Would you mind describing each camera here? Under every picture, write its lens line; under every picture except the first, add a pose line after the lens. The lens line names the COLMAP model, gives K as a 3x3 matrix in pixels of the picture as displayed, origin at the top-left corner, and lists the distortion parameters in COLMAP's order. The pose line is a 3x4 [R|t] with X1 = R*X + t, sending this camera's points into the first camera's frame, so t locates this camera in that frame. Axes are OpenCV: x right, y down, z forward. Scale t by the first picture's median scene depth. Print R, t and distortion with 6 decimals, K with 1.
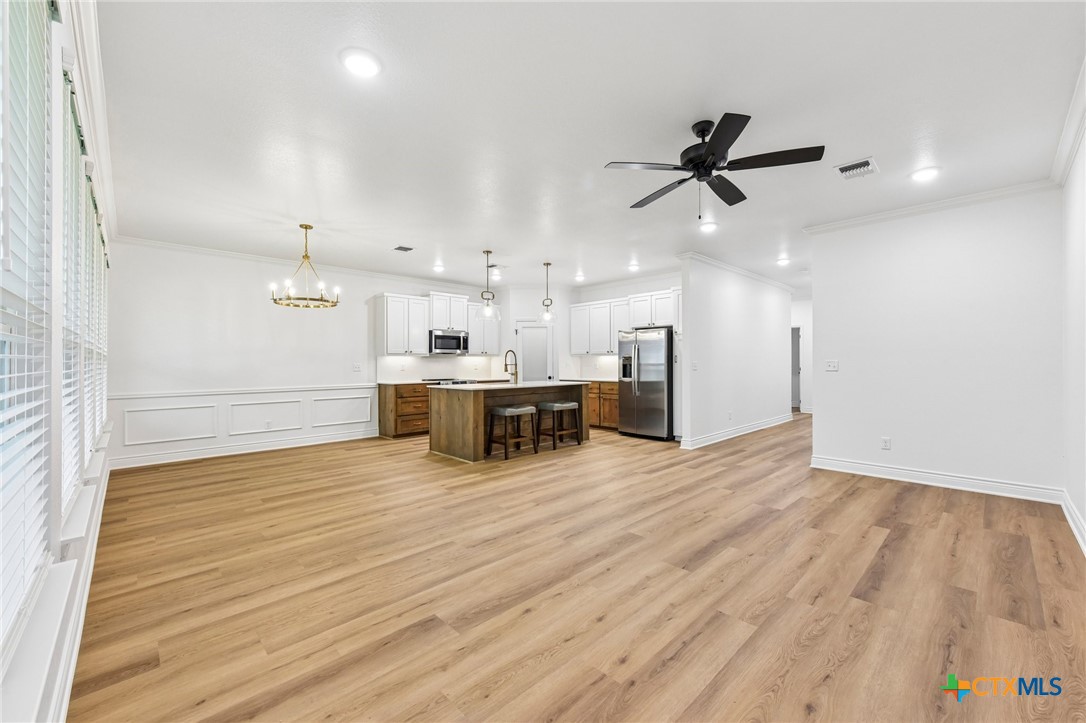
lens RADIAL K [[432.3, 0, 549.1], [0, 432.3, 359.0], [0, 0, 1]] dist [0.000890, -0.000642]
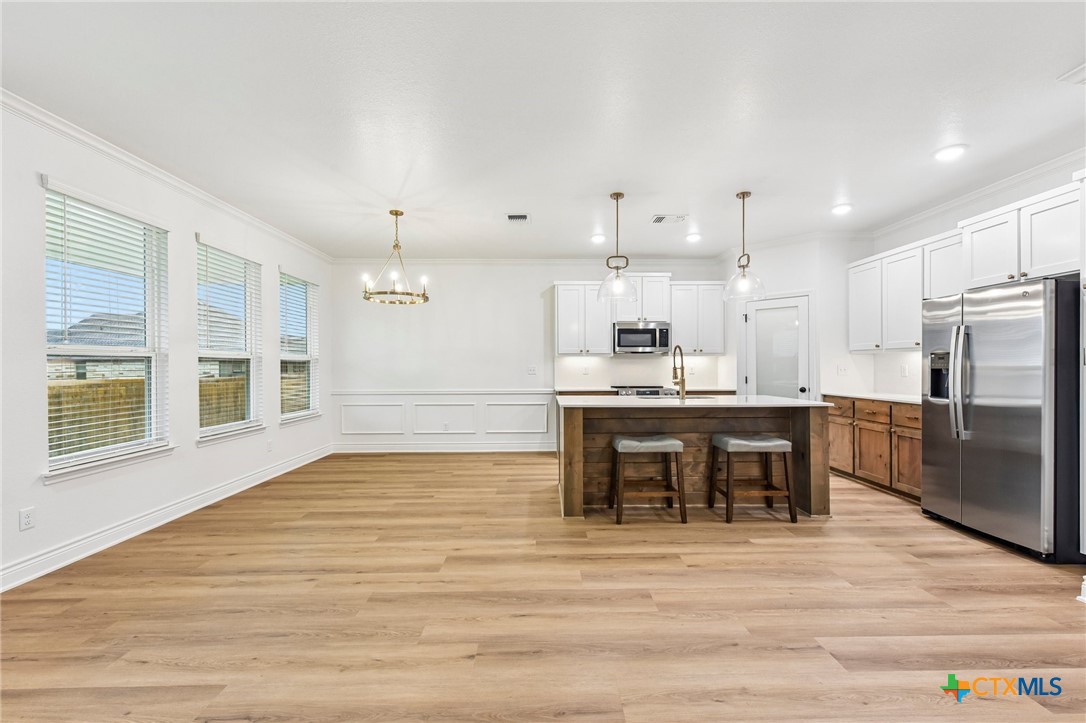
lens RADIAL K [[445.9, 0, 549.8], [0, 445.9, 366.0], [0, 0, 1]] dist [0.000046, -0.000271]
pose [[0.732715, 0.003598, -0.680526, 0.239160], [0.005669, 0.999919, 0.011390, 0.001449], [0.680512, -0.012204, 0.732635, 0.435227]]
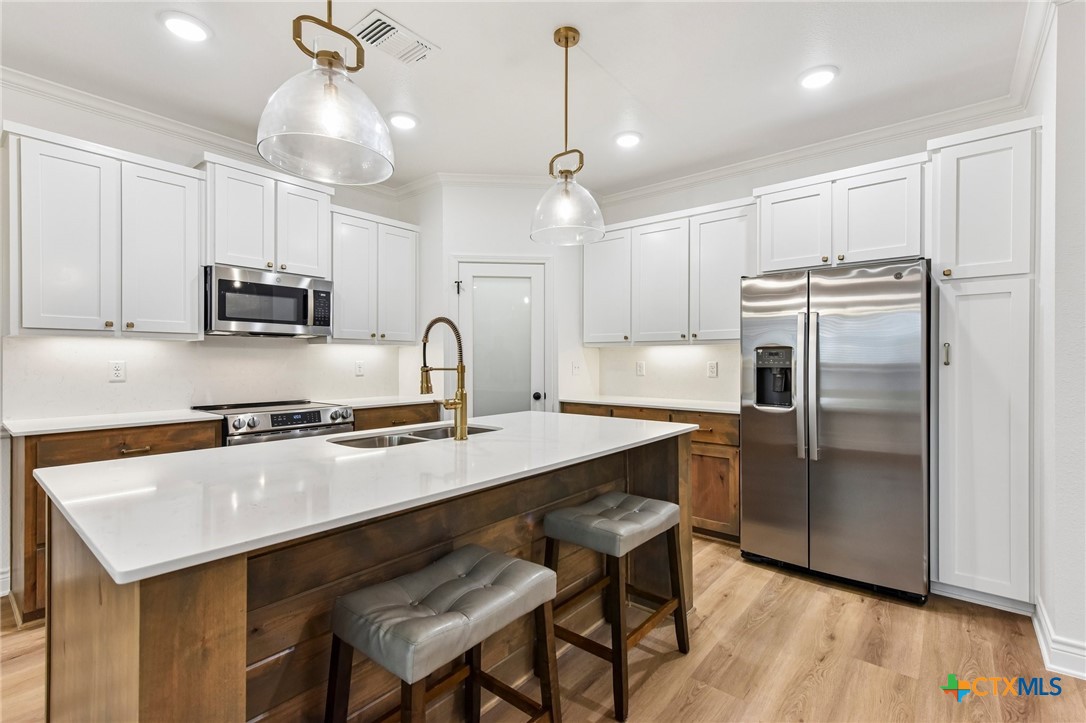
lens RADIAL K [[489.3, 0, 548.5], [0, 489.3, 360.1], [0, 0, 1]] dist [0.012695, -0.000333]
pose [[0.992911, 0.007123, 0.118646, -0.064329], [-0.008372, 0.999915, 0.010034, 0.003783], [-0.118565, -0.010956, 0.992886, 0.745121]]
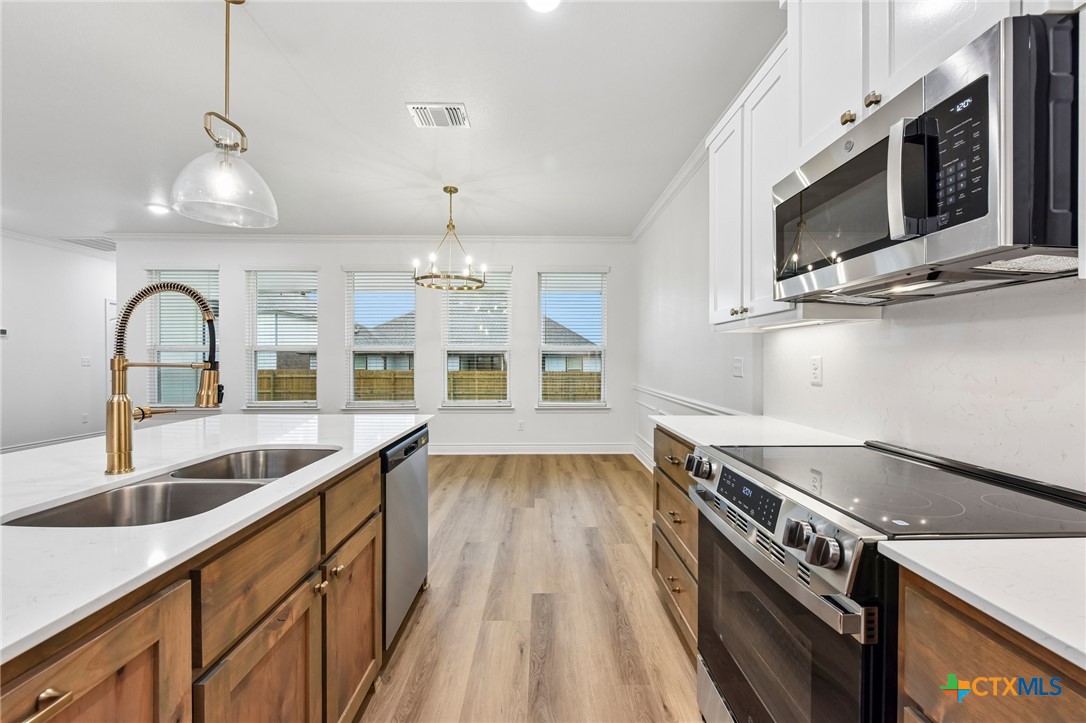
lens RADIAL K [[419.6, 0, 556.6], [0, 419.6, 359.7], [0, 0, 1]] dist [-0.027035, -0.000144]
pose [[-0.664879, 0.006865, -0.746919, -0.083032], [0.008542, 0.999962, 0.001587, 0.013642], [0.746902, -0.005325, -0.664913, 1.354623]]
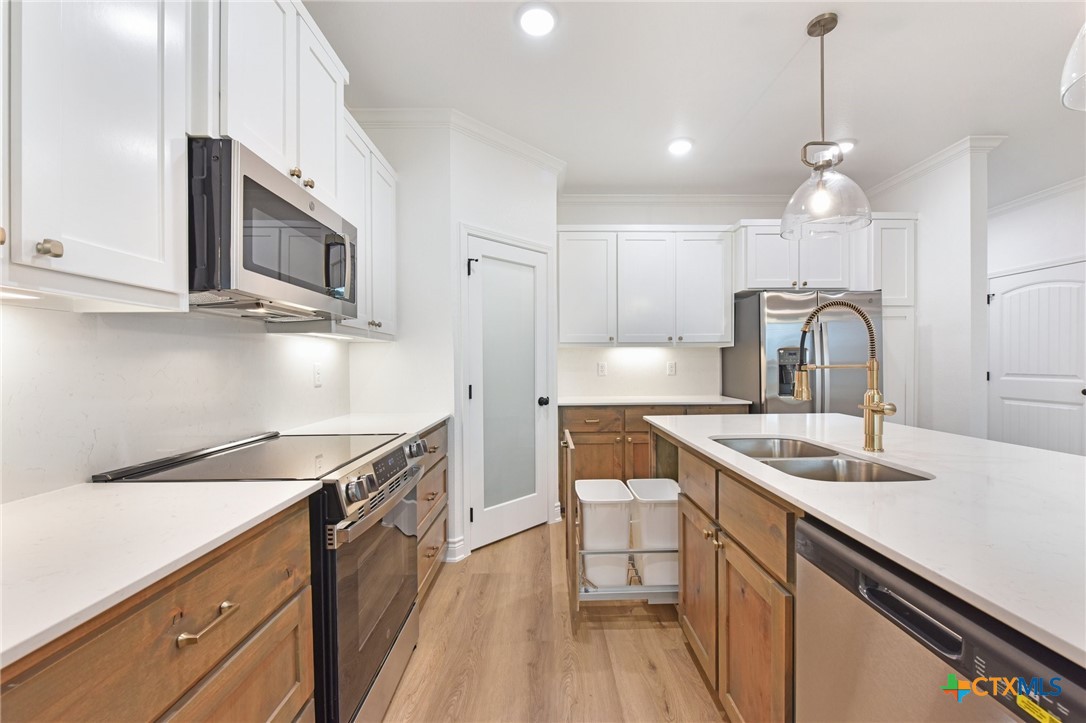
lens RADIAL K [[434.0, 0, 549.4], [0, 434.0, 363.3], [0, 0, 1]] dist [0.000679, -0.000324]
pose [[0.682379, 0.001060, 0.730998, -0.392286], [-0.005239, 0.999980, 0.003440, 0.012188], [-0.730980, -0.006177, 0.682371, 1.055889]]
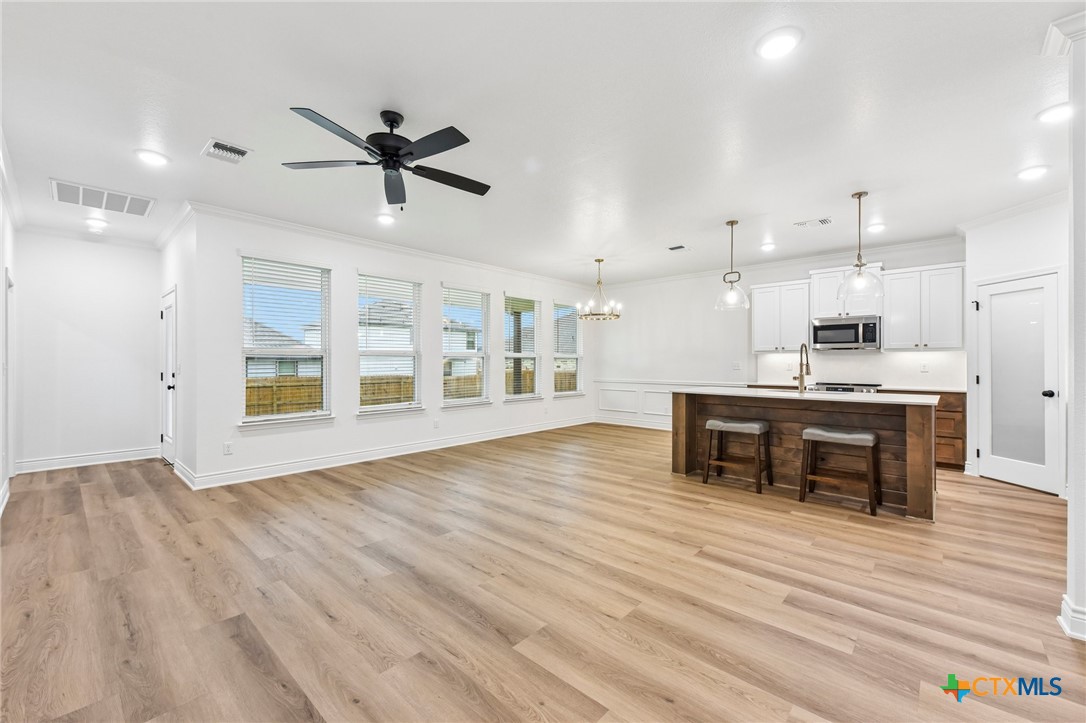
lens RADIAL K [[440.9, 0, 547.3], [0, 440.9, 360.7], [0, 0, 1]] dist [0.001121, -0.000296]
pose [[0.065978, 0.002454, -0.997818, 0.641105], [0.009003, 0.999955, 0.003055, 0.000983], [0.997780, -0.009184, 0.065952, 0.604708]]
